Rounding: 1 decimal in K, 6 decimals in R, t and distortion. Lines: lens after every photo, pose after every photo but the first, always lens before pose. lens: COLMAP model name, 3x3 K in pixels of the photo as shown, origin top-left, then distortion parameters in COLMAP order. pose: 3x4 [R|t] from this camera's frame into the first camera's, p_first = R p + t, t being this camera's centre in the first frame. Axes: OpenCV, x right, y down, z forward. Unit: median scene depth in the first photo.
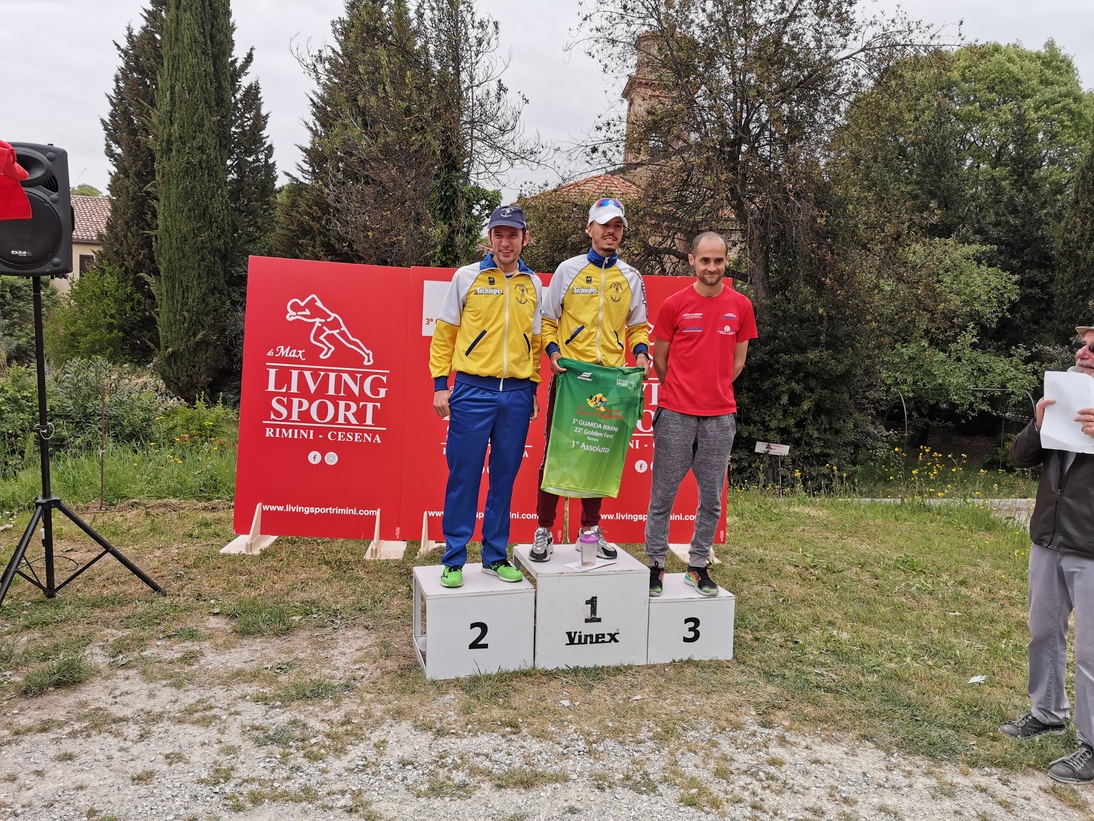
lens RADIAL K [[839.2, 0, 547.0], [0, 839.2, 410.5], [0, 0, 1]] dist [0.077022, -0.111740]
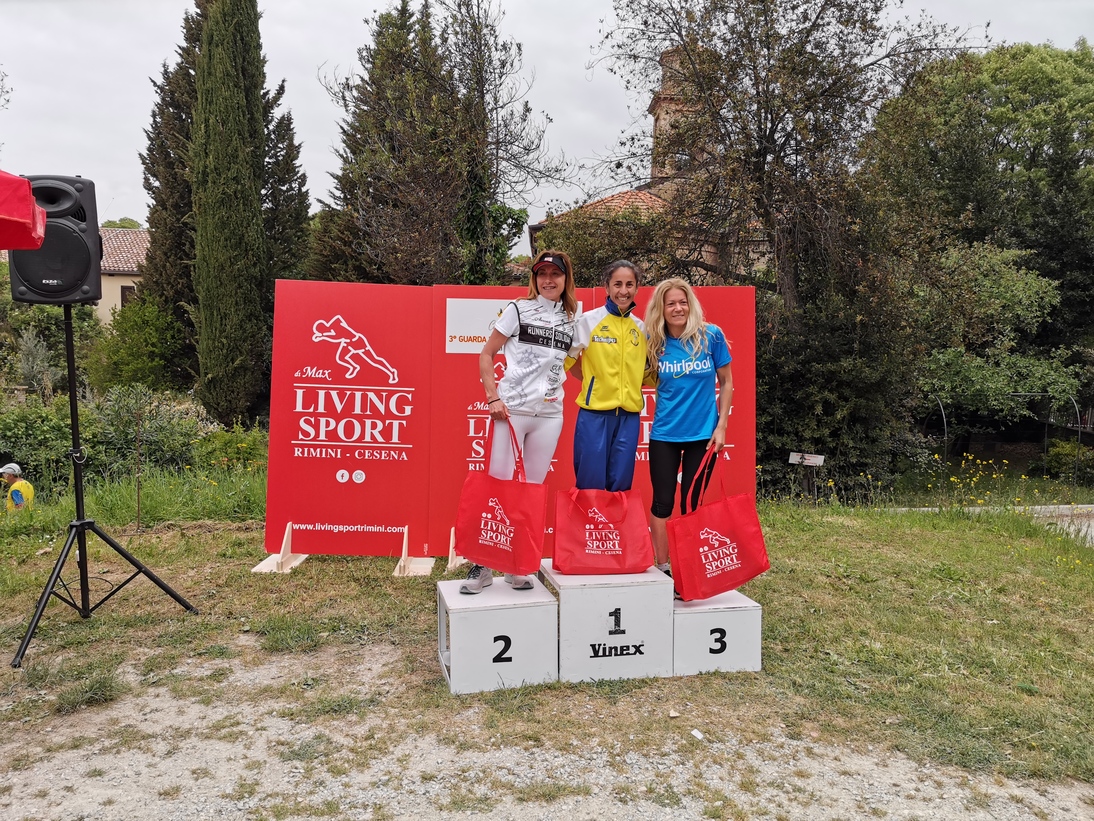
lens RADIAL K [[839.8, 0, 547.0], [0, 839.8, 410.5], [0, 0, 1]] dist [0.064850, -0.087885]
pose [[0.998848, -0.024491, -0.041259, 0.012671], [0.023643, 0.999502, -0.020896, 0.004156], [0.041750, 0.019897, 0.998930, -0.000434]]
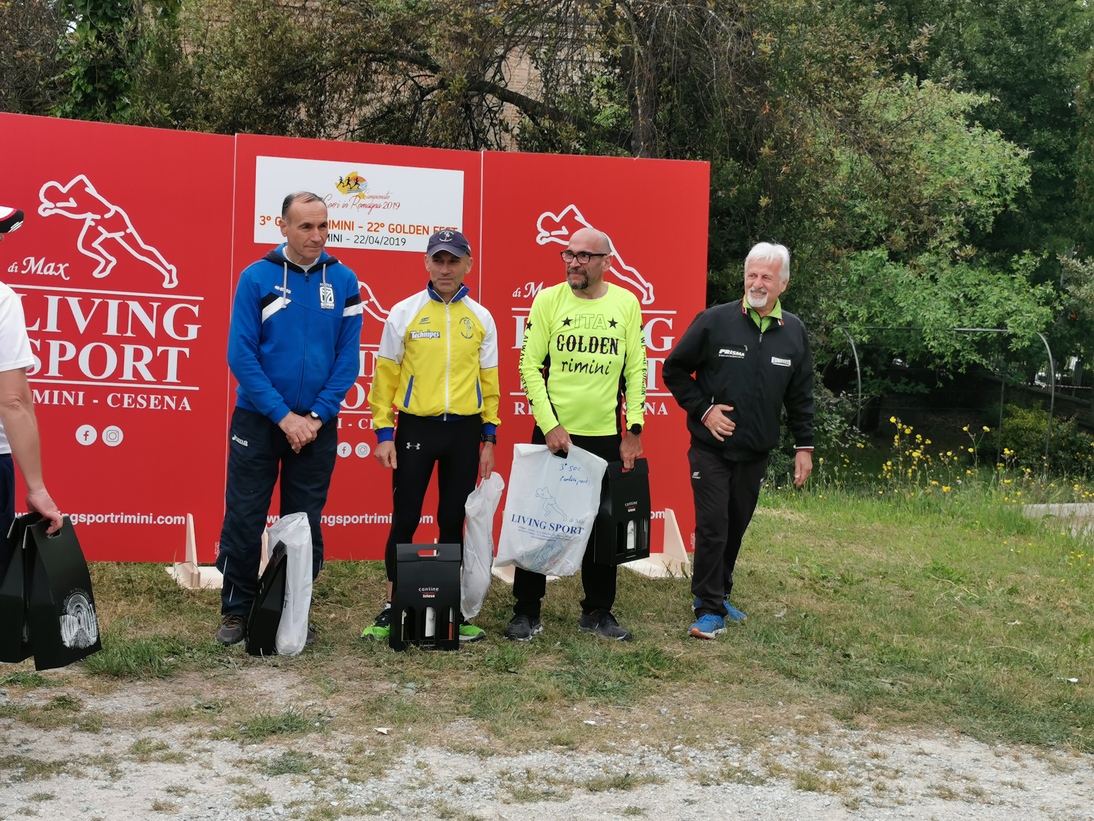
lens RADIAL K [[1667.9, 0, 547.0], [0, 1667.9, 410.5], [0, 0, 1]] dist [0.021290, 0.095965]
pose [[0.970759, -0.012507, 0.239729, -0.238729], [0.007392, 0.999726, 0.022220, 0.012321], [-0.239941, -0.019798, 0.970585, -0.290293]]
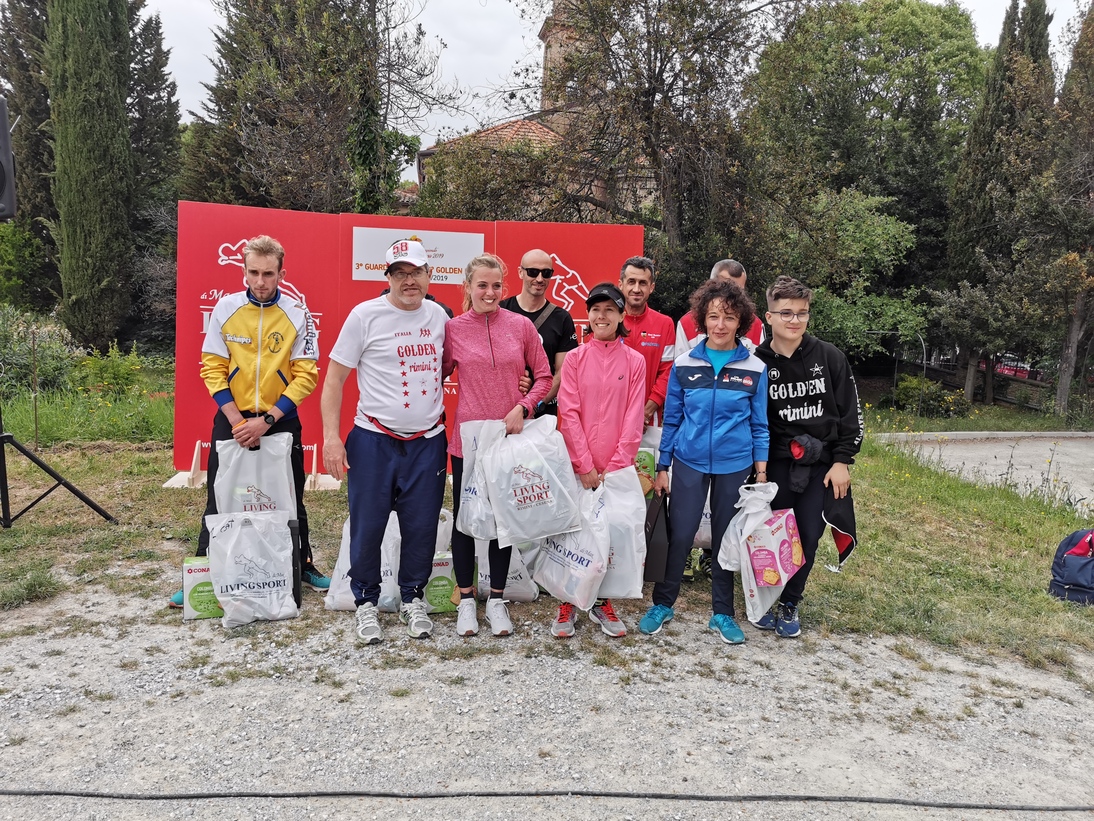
lens RADIAL K [[839.2, 0, 547.0], [0, 839.2, 410.5], [0, 0, 1]] dist [0.077022, -0.111740]
pose [[0.995542, -0.015939, 0.092961, -0.007559], [0.010246, 0.998060, 0.061406, 0.012046], [-0.093760, -0.060180, 0.993774, -0.079691]]
